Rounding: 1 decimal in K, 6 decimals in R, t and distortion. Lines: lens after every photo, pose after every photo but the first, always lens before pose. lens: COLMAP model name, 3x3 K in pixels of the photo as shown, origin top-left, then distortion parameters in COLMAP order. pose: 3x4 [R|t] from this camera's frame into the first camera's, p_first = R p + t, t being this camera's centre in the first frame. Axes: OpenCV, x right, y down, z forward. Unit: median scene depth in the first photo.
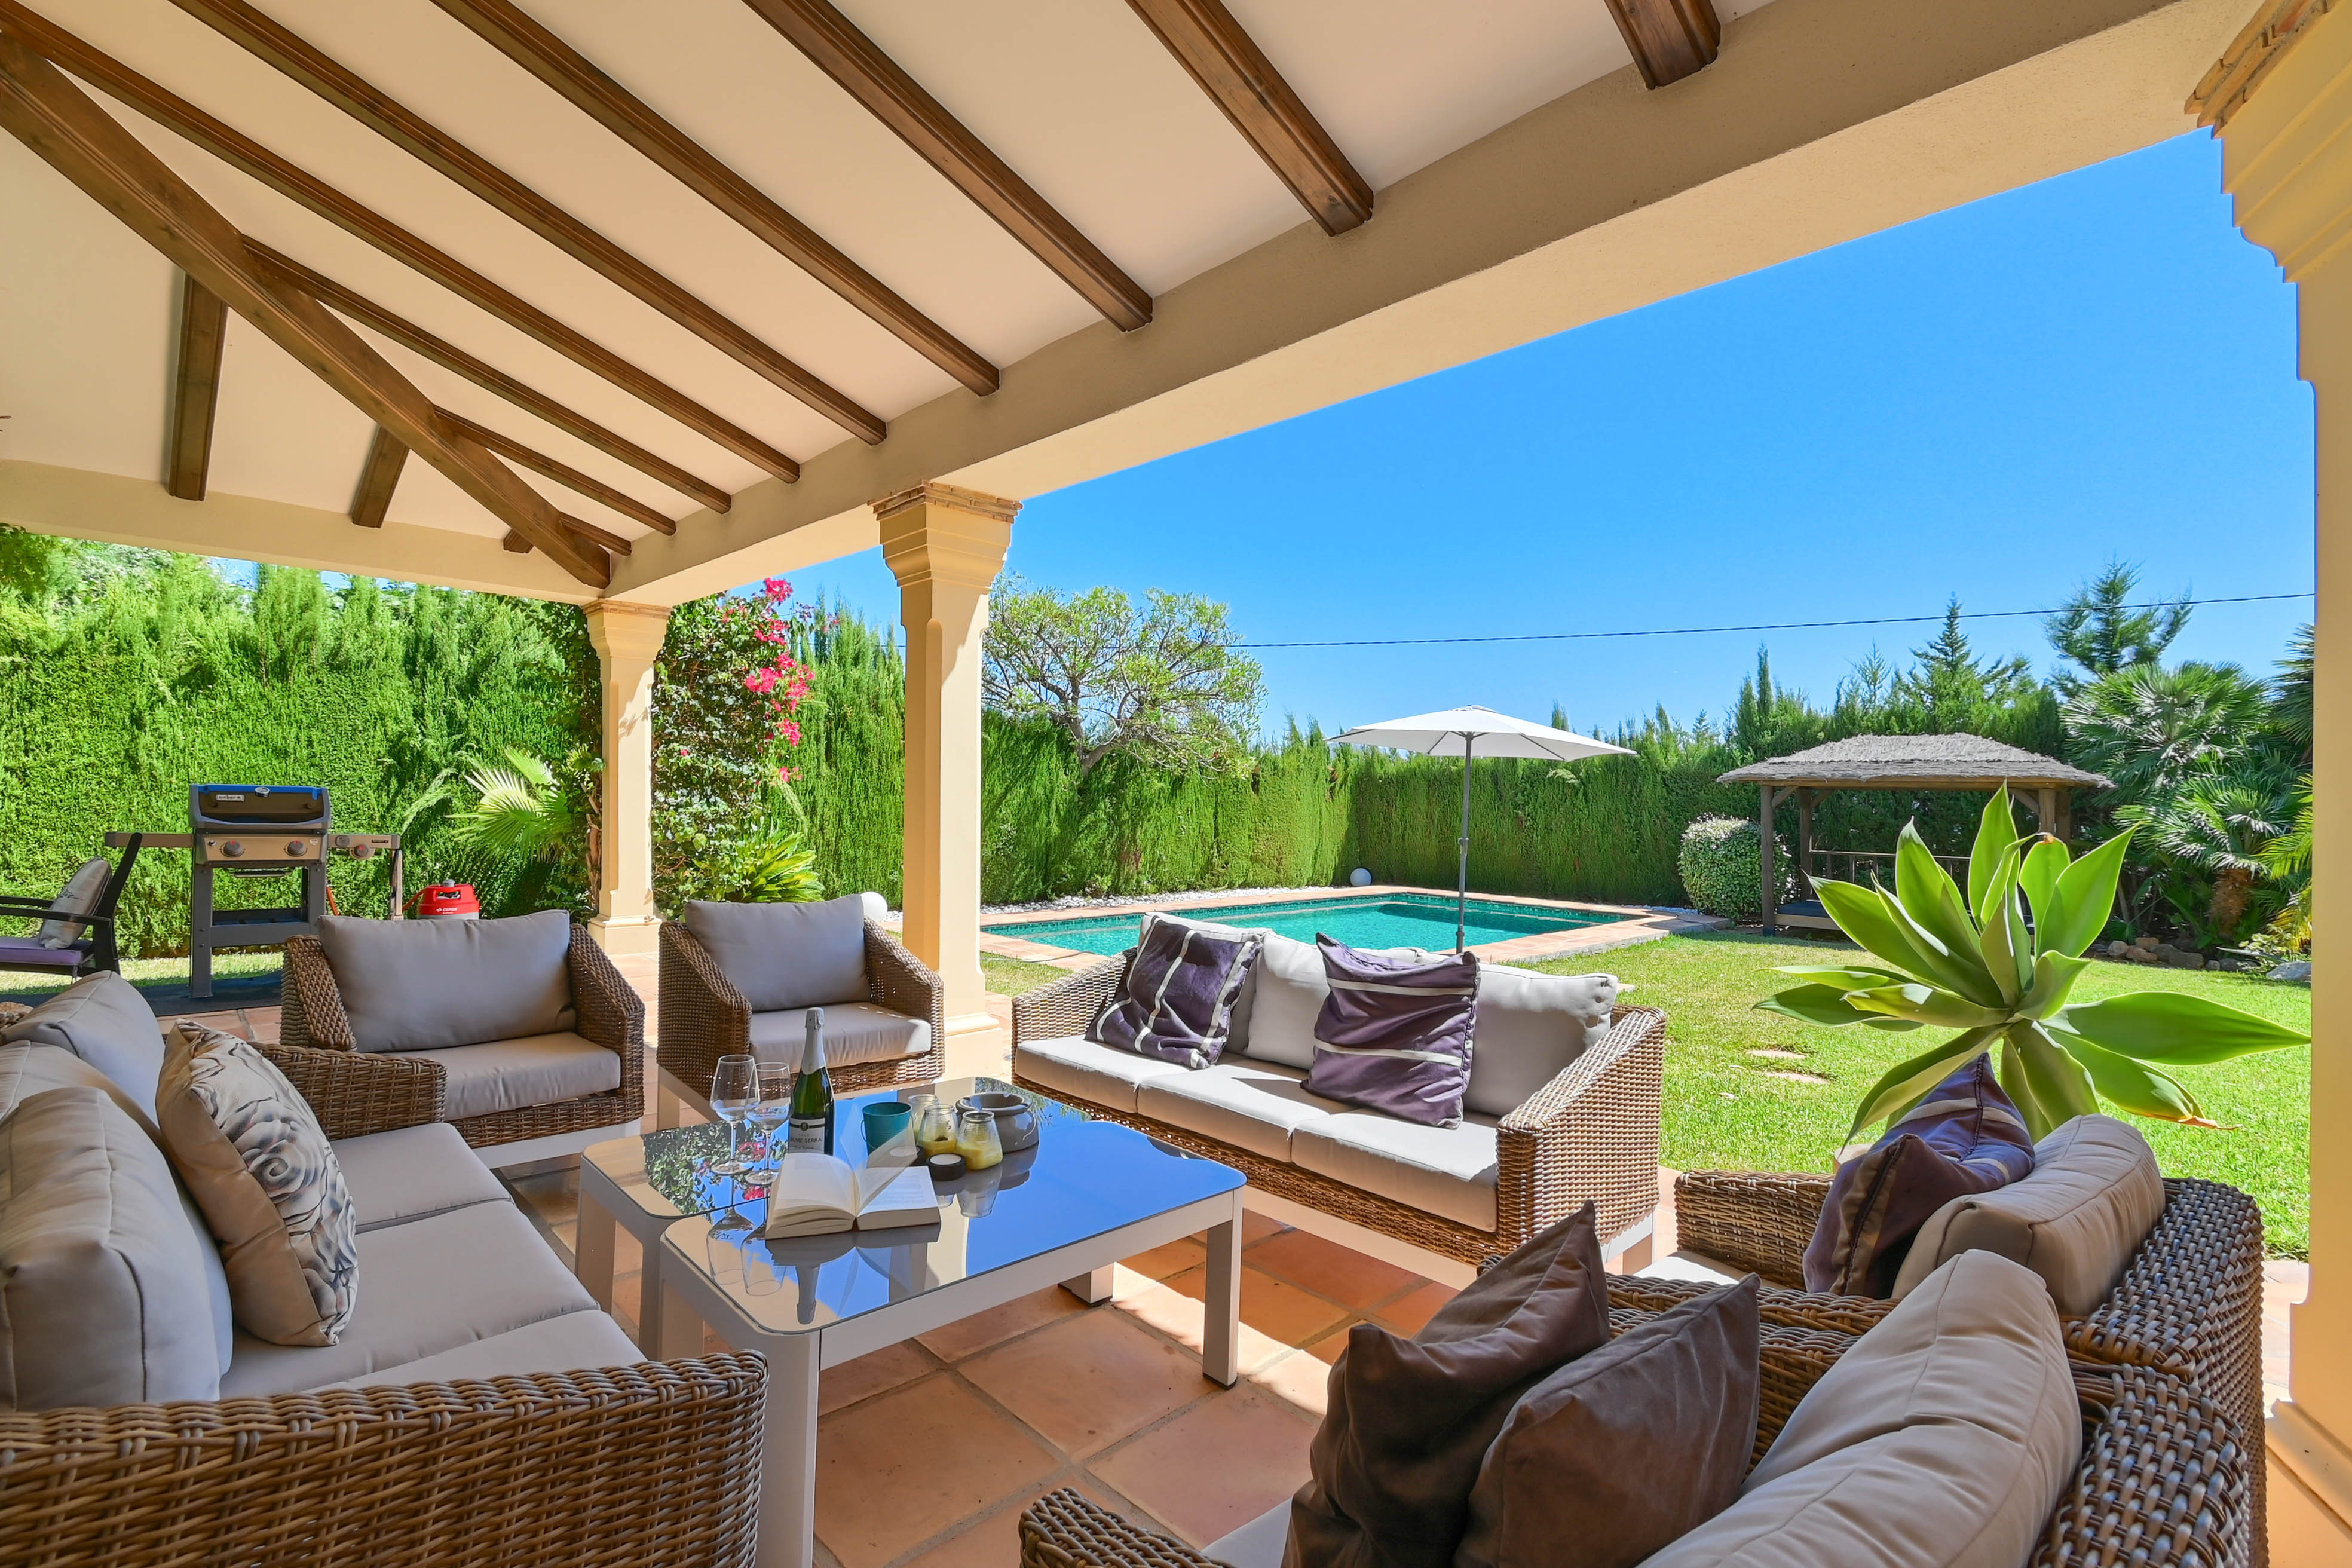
lens RADIAL K [[1054.4, 0, 1150.6], [0, 1054.4, 794.0], [0, 0, 1]] dist [0.007904, -0.001909]
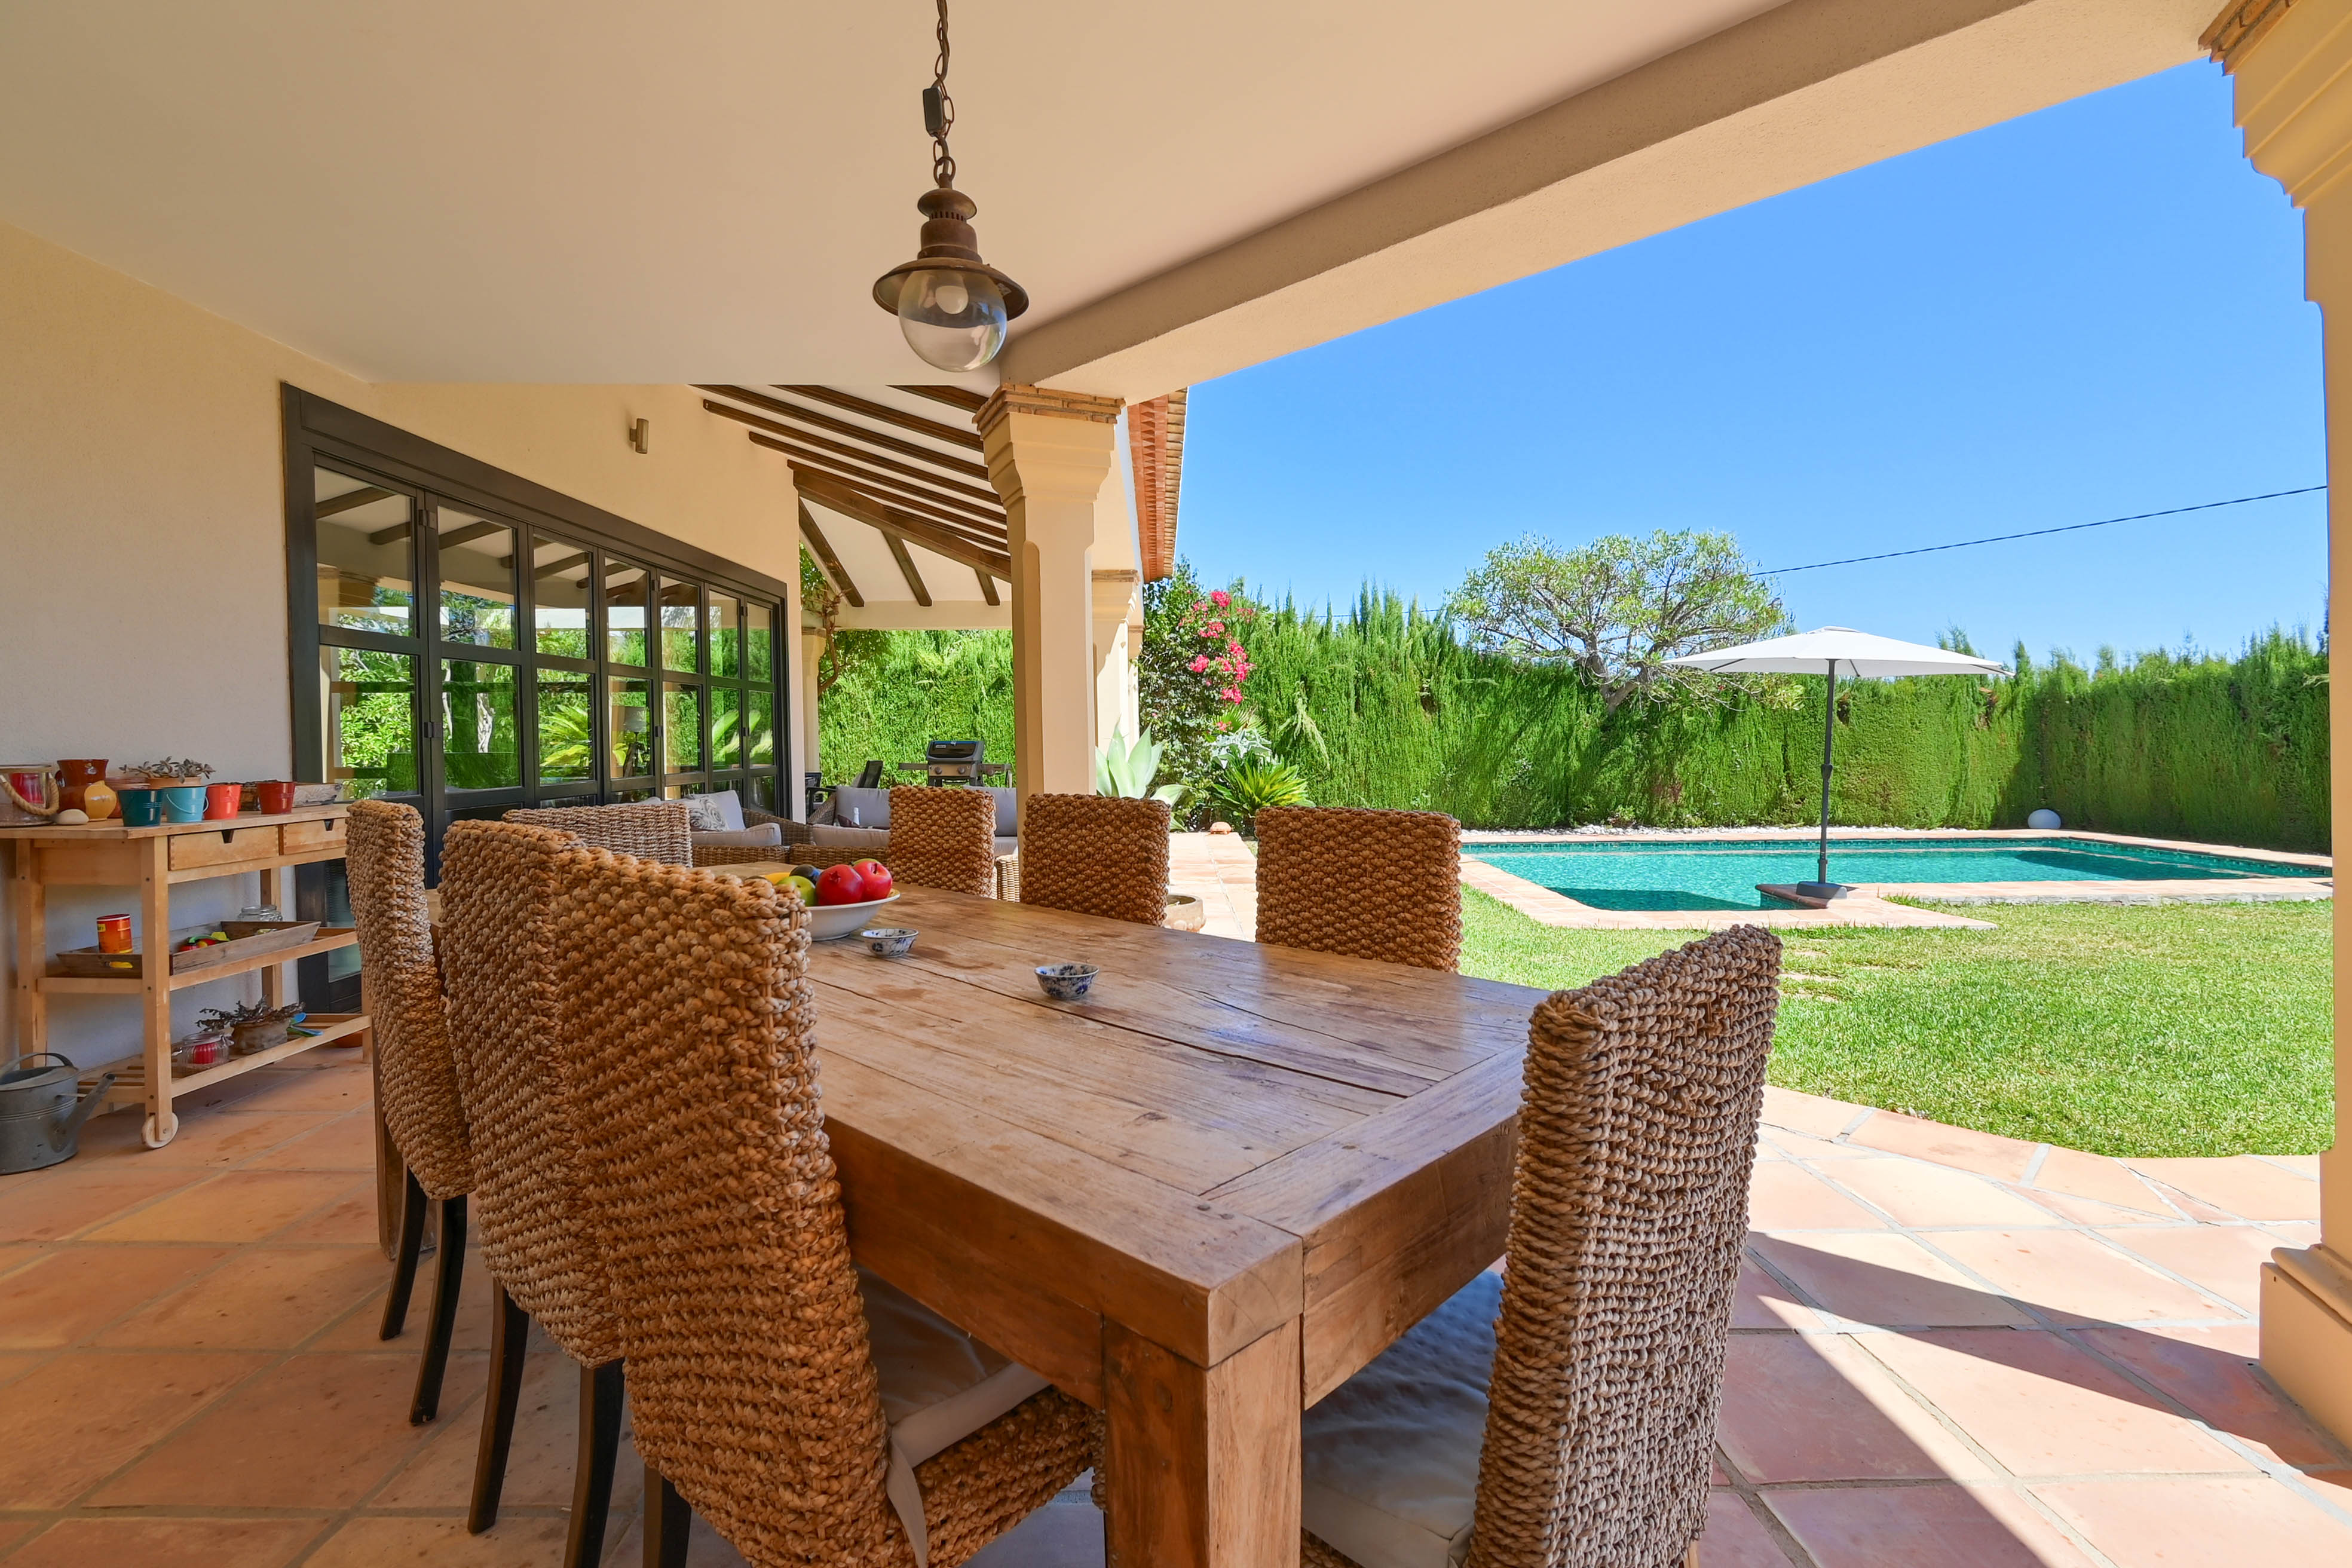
lens RADIAL K [[1053.1, 0, 1196.9], [0, 1053.1, 729.6], [0, 0, 1]] dist [0.013730, -0.000071]
pose [[0.745996, -0.034018, -0.665081, 0.341810], [0.026902, 0.999419, -0.020943, 0.010470], [0.665407, -0.002269, 0.746477, -0.081356]]
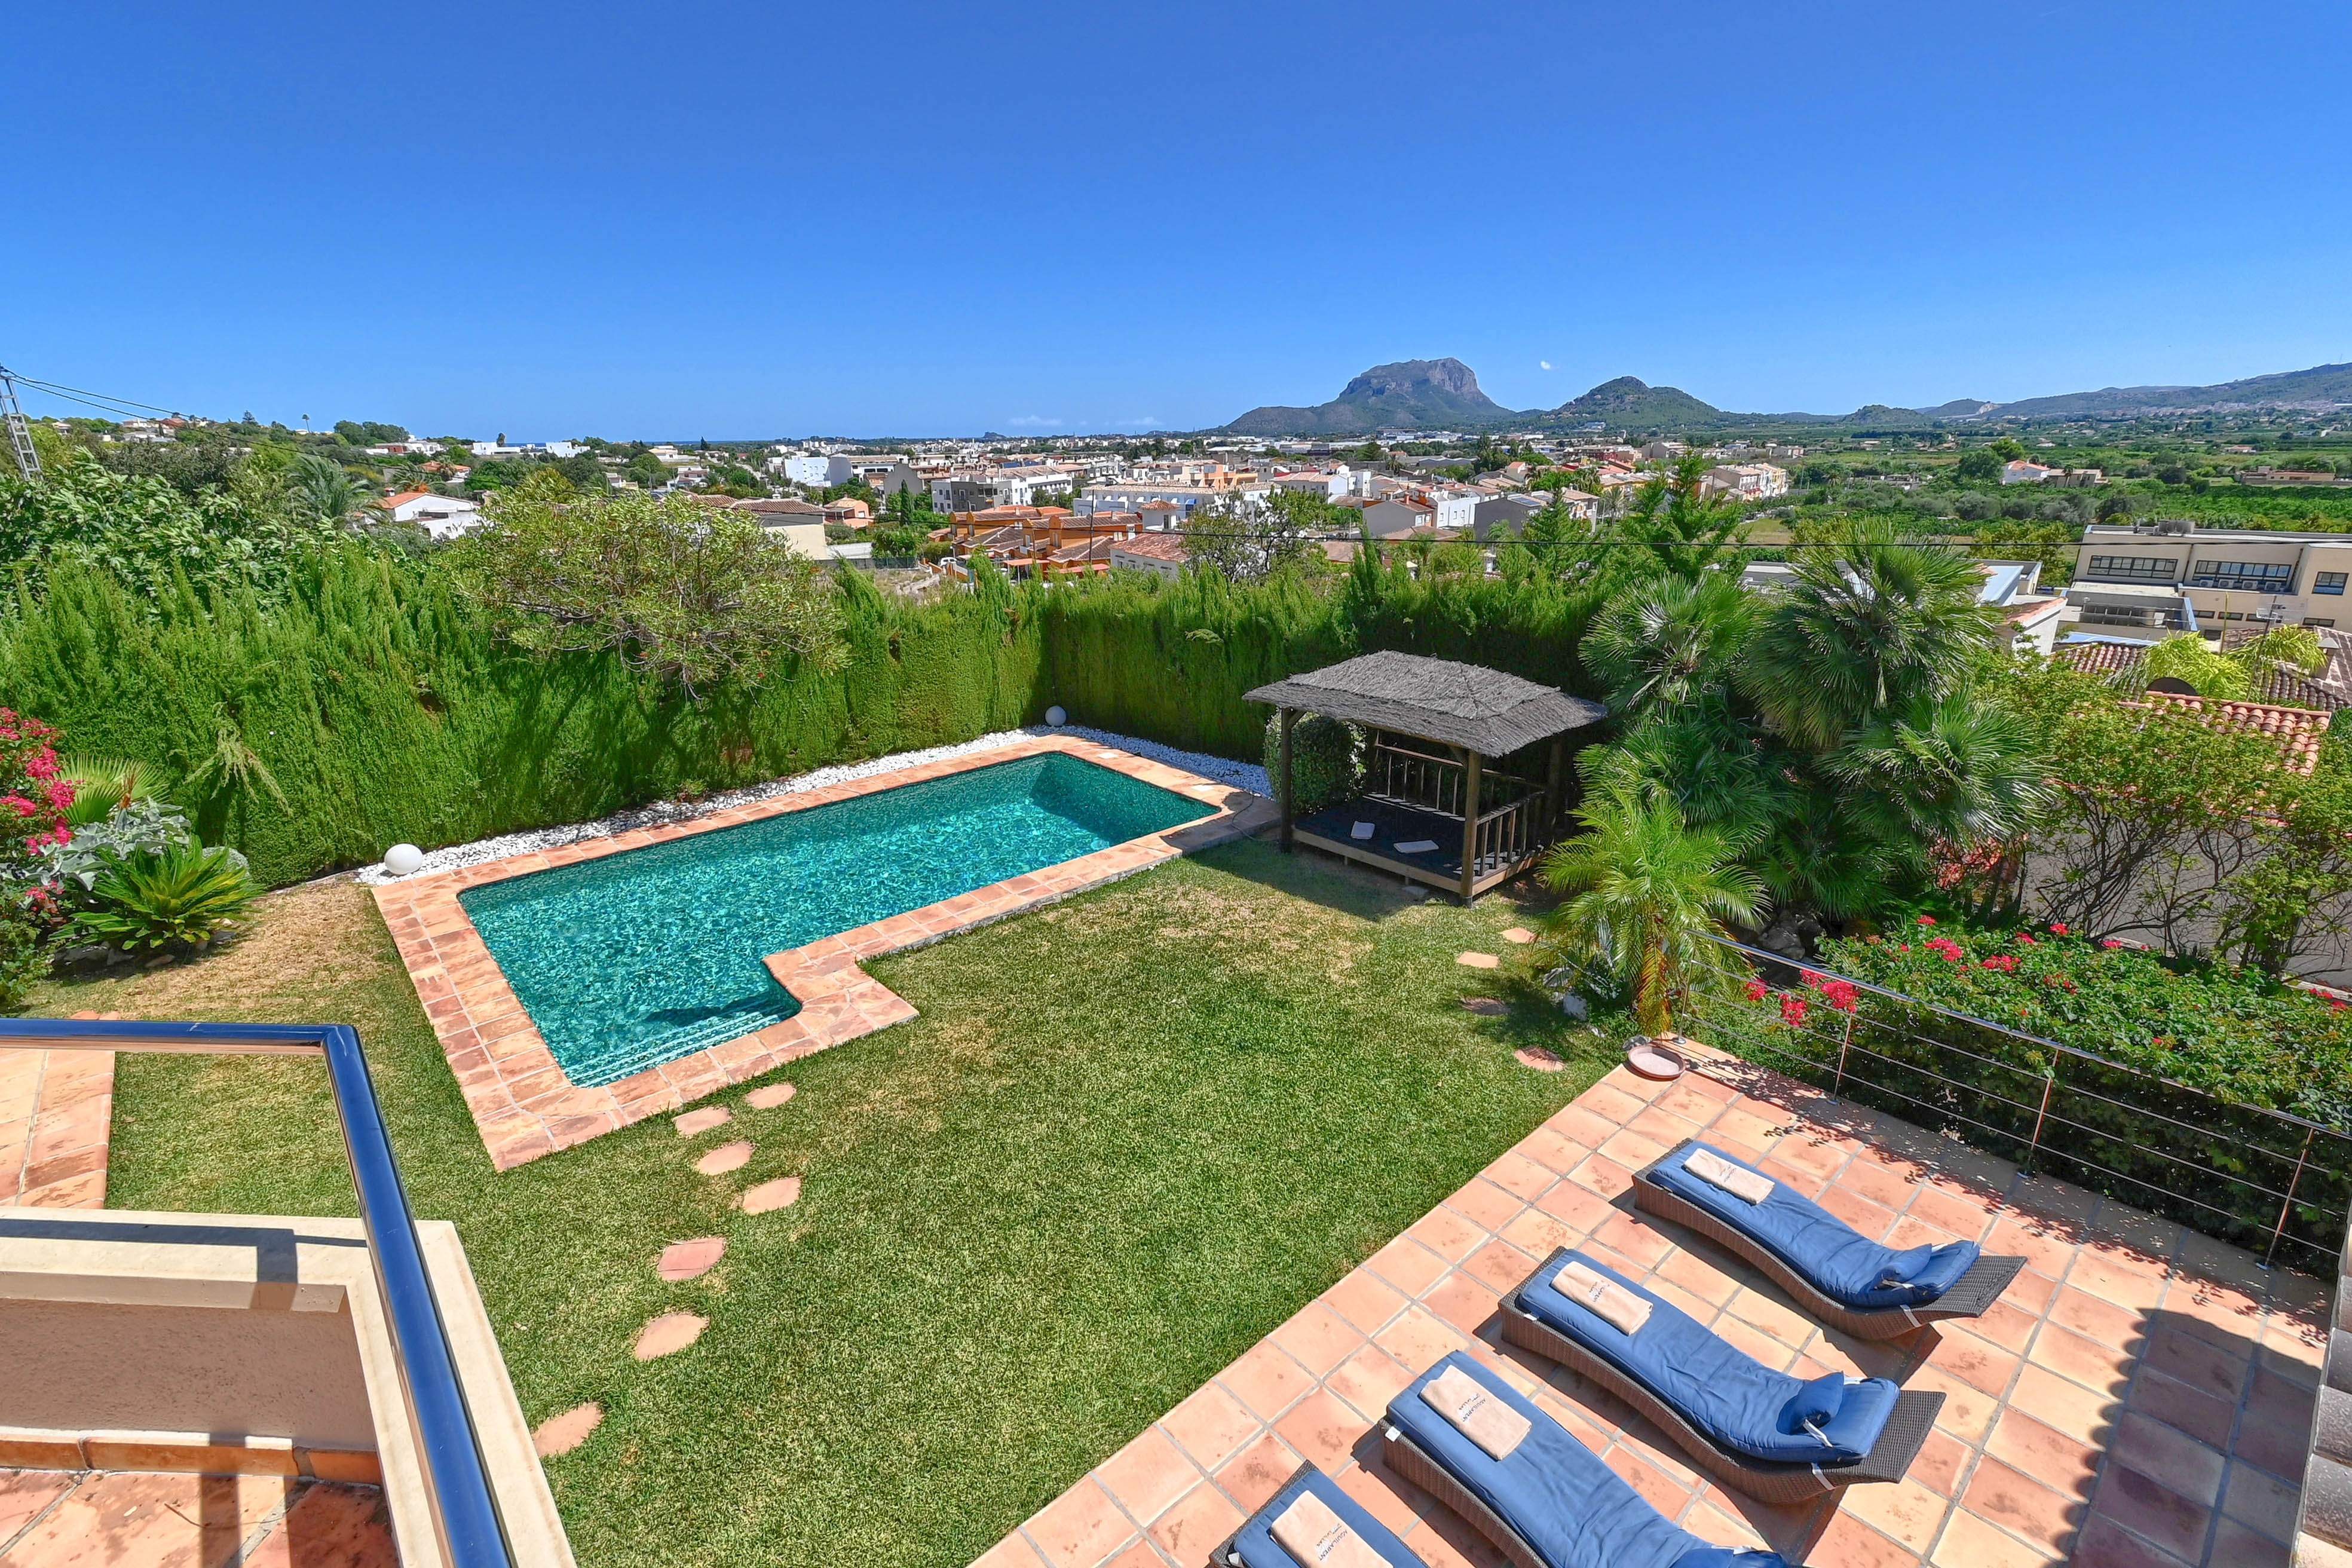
lens RADIAL K [[1088.0, 0, 1186.2], [0, 1088.0, 797.2], [0, 0, 1]] dist [0.009490, -0.003527]
pose [[0.998559, -0.018872, -0.050229, 0.491007], [0.034463, 0.943069, 0.330806, -0.243884], [0.041126, -0.332060, 0.942361, 0.004612]]
